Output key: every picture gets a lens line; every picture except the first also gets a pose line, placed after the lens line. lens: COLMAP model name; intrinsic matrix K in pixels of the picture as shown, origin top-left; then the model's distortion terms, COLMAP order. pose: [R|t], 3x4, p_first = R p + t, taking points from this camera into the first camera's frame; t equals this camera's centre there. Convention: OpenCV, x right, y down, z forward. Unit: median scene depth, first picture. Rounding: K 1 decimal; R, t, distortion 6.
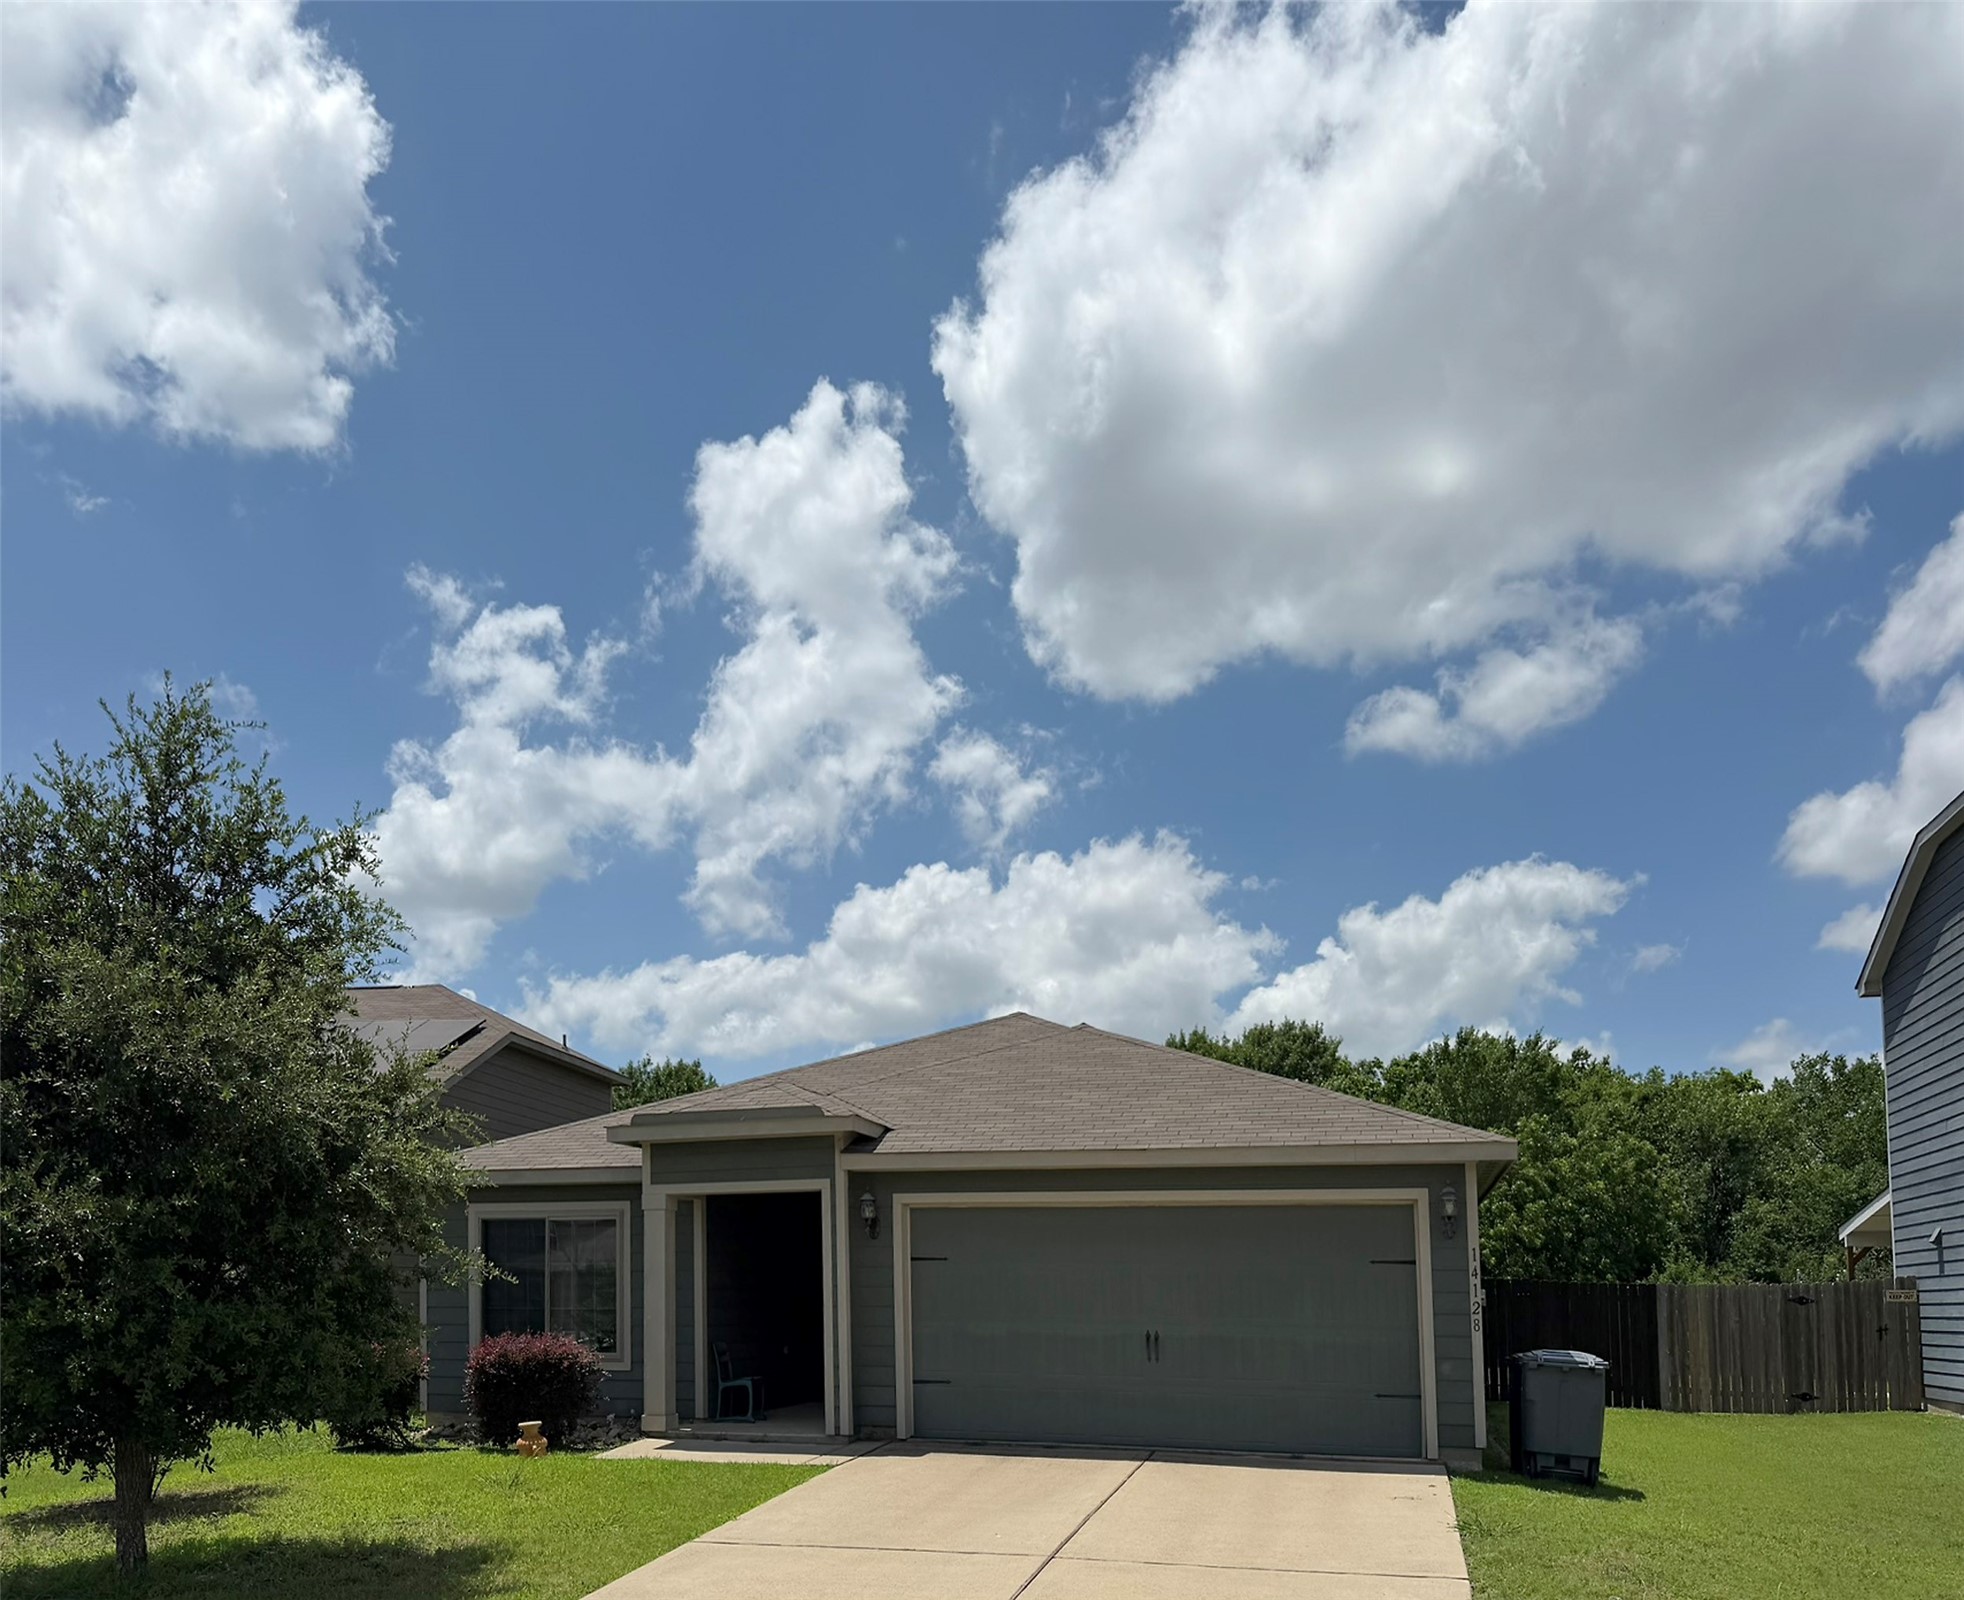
lens RADIAL K [[1476.7, 0, 982.0], [0, 1476.7, 800.0], [0, 0, 1]] dist [0.003883, -0.001539]
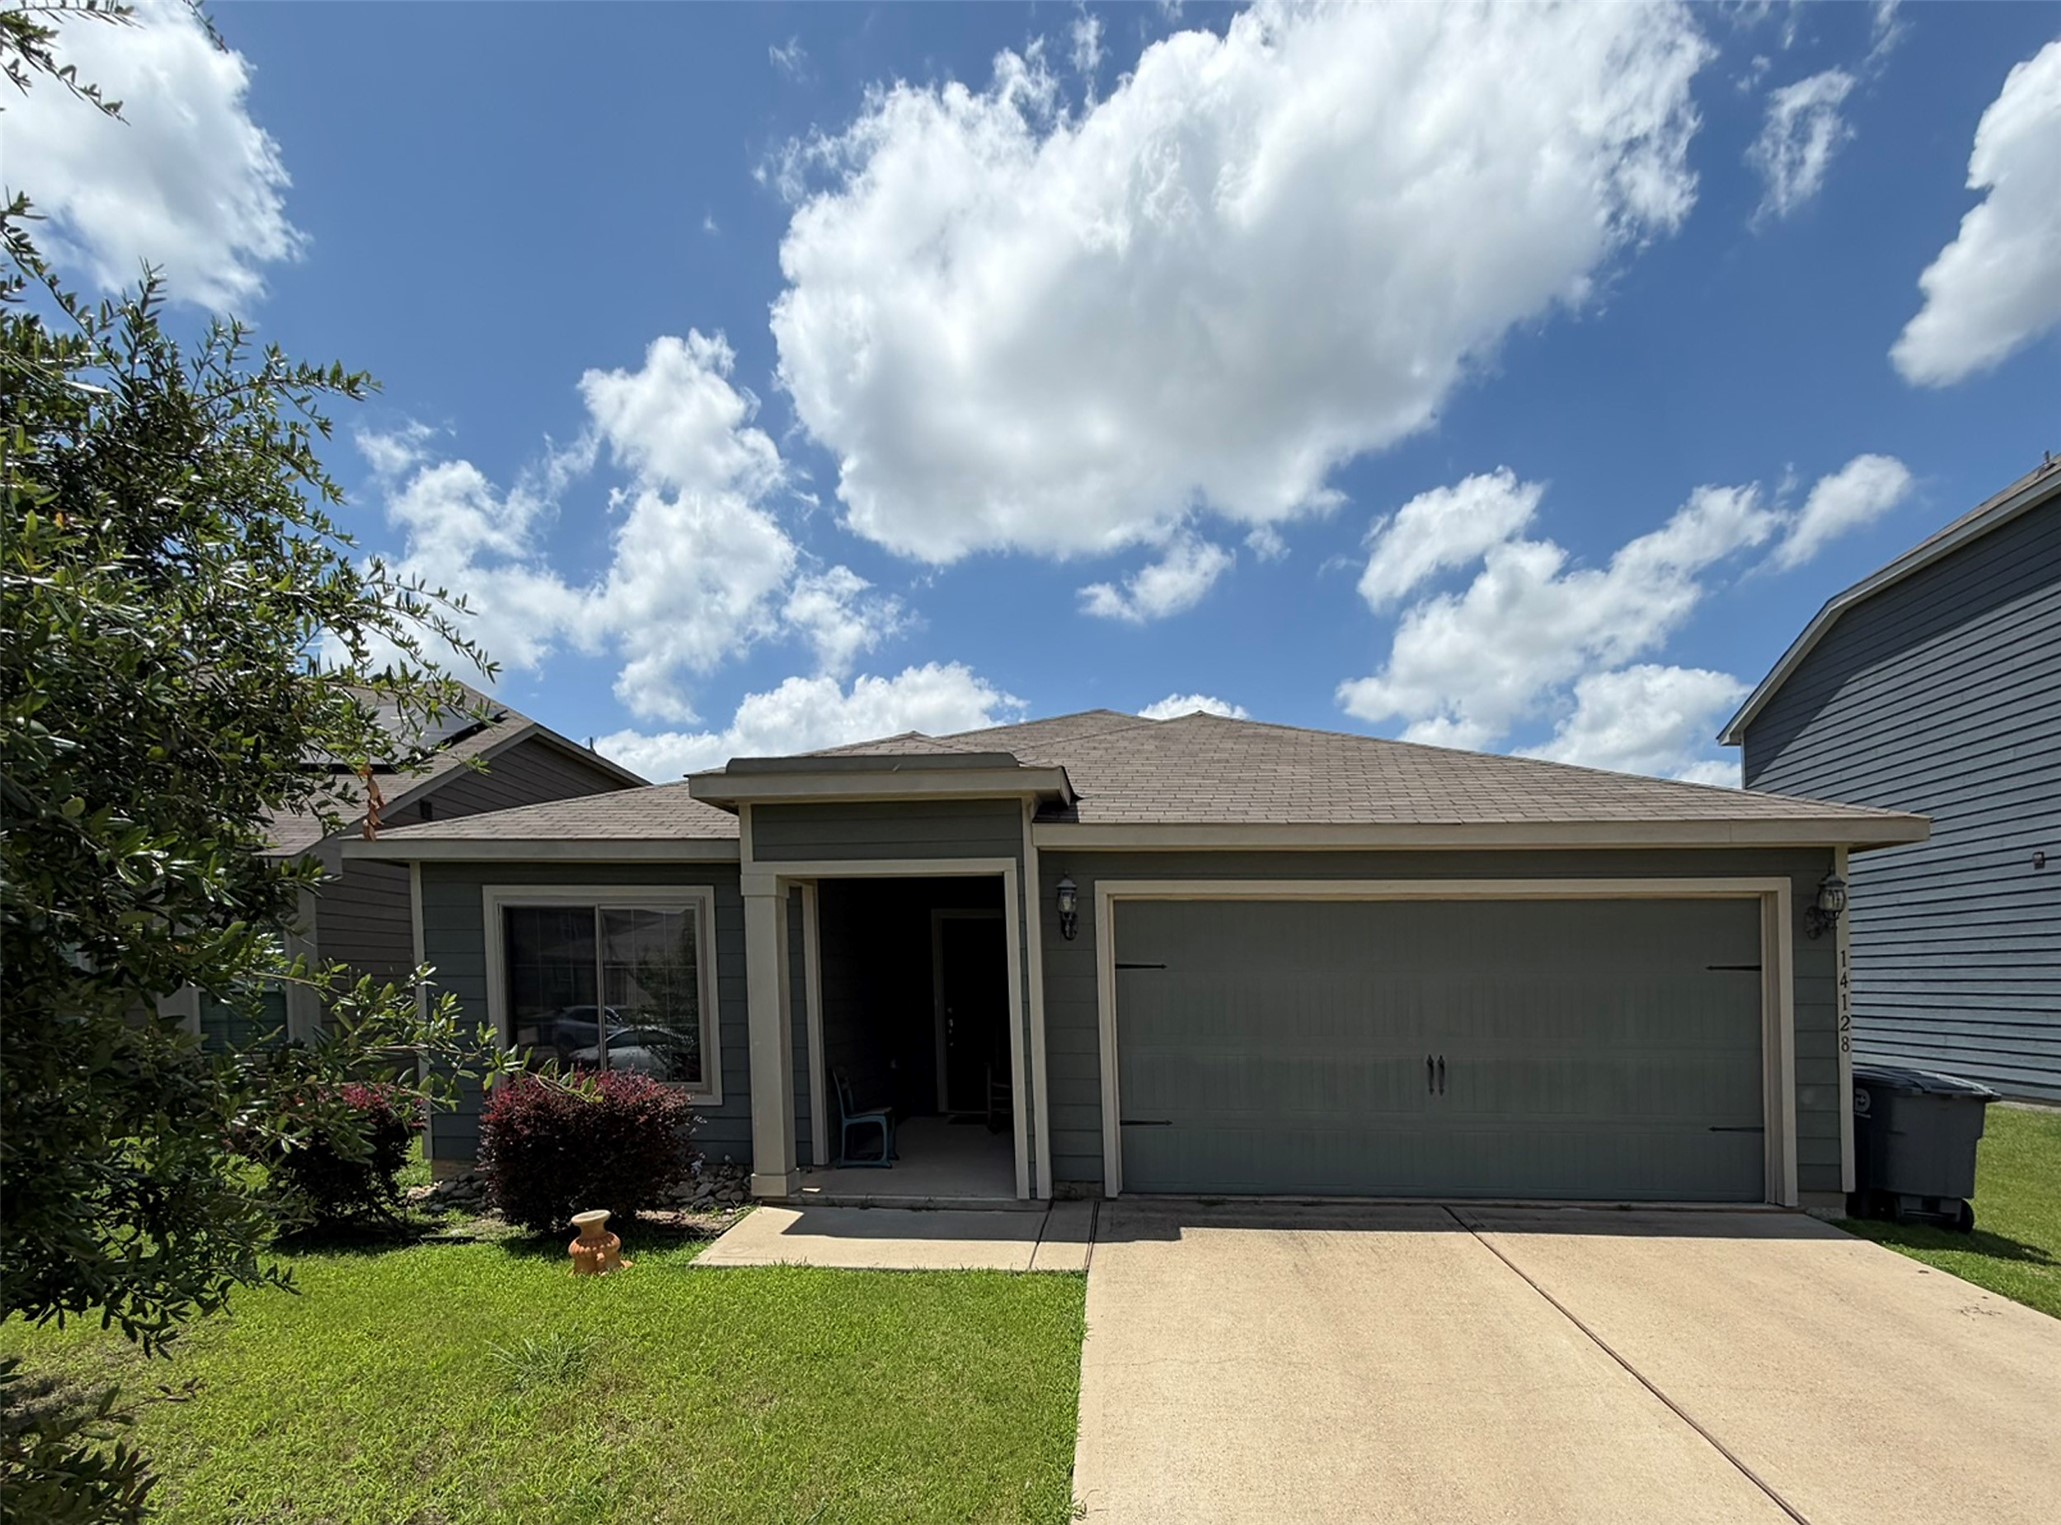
lens RADIAL K [[1337.8, 0, 1199.2], [0, 1337.8, 760.3], [0, 0, 1]] dist [-0.131577, 0.225280]
pose [[0.986731, 0.024719, 0.160468, -0.120854], [-0.049879, 0.986699, 0.154713, 0.107368], [-0.154510, -0.160665, 0.974840, 0.372362]]
